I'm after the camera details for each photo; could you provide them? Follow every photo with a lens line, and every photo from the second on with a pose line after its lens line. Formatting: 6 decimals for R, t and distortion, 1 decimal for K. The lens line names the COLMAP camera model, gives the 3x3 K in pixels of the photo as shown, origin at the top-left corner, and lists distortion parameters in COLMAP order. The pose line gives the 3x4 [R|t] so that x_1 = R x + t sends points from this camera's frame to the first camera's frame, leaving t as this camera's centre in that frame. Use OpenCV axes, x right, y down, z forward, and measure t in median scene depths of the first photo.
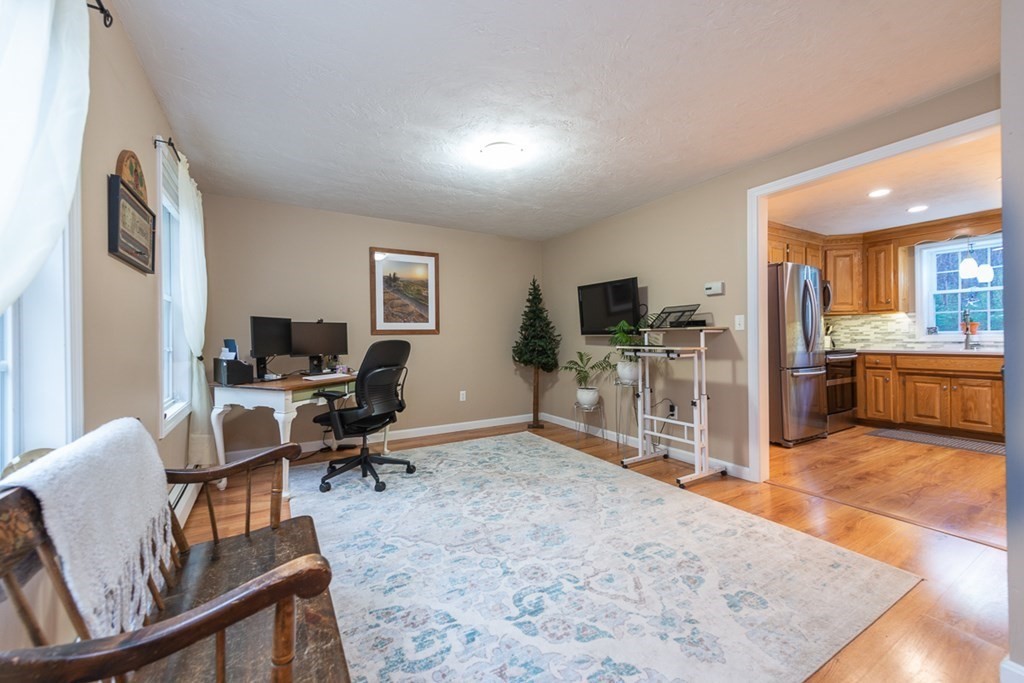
lens RADIAL K [[404.1, 0, 502.4], [0, 404.1, 333.3], [0, 0, 1]] dist [0.010147, -0.001897]
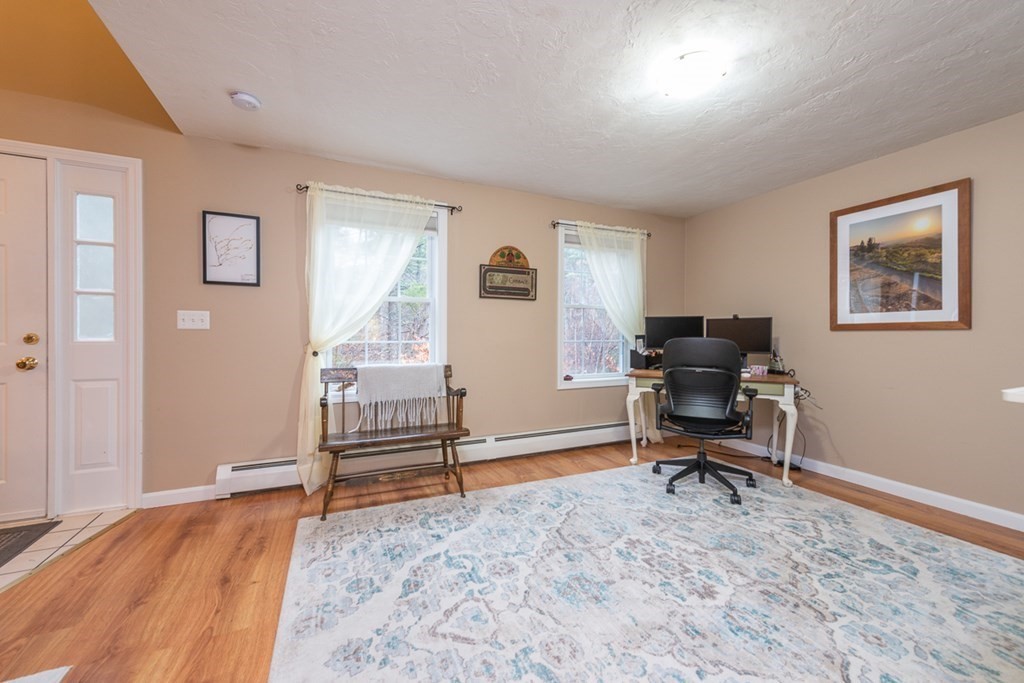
lens RADIAL K [[404.1, 0, 516.9], [0, 404.1, 335.1], [0, 0, 1]] dist [0.010147, -0.001897]
pose [[-0.092563, 0.011924, -0.995635, 0.700032], [0.003804, 0.999925, 0.011622, 0.000246], [0.995700, -0.002711, -0.092602, 0.739540]]
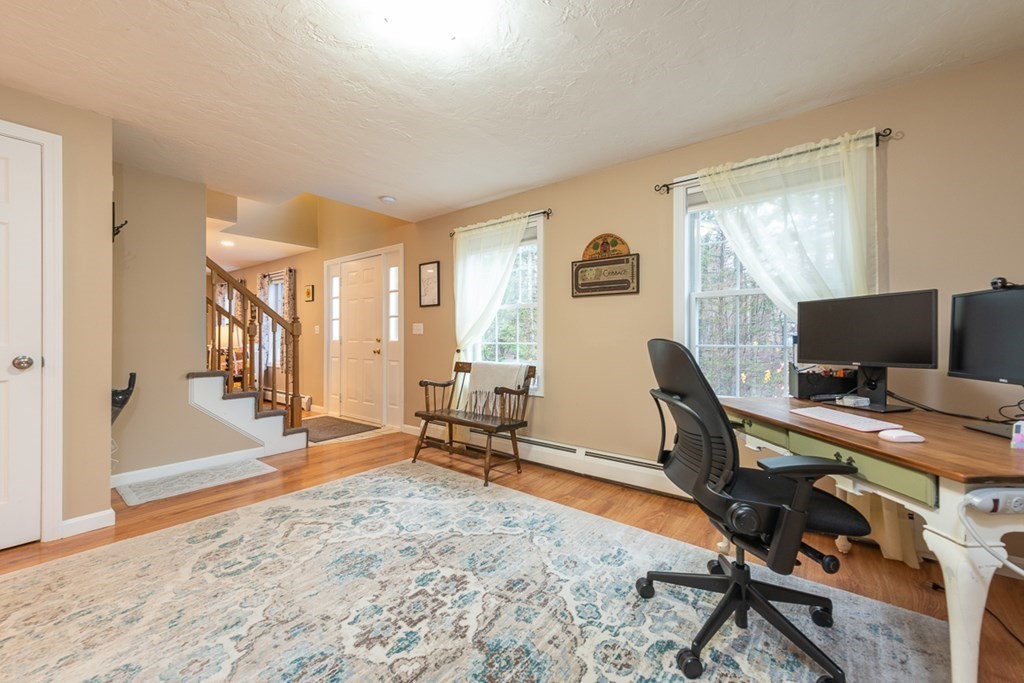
lens RADIAL K [[404.1, 0, 505.9], [0, 404.1, 334.5], [0, 0, 1]] dist [0.010147, -0.001897]
pose [[-0.931190, 0.006472, -0.364476, 0.098316], [0.011399, 0.999870, -0.011368, 0.017542], [0.364355, -0.014740, -0.931143, 1.506226]]
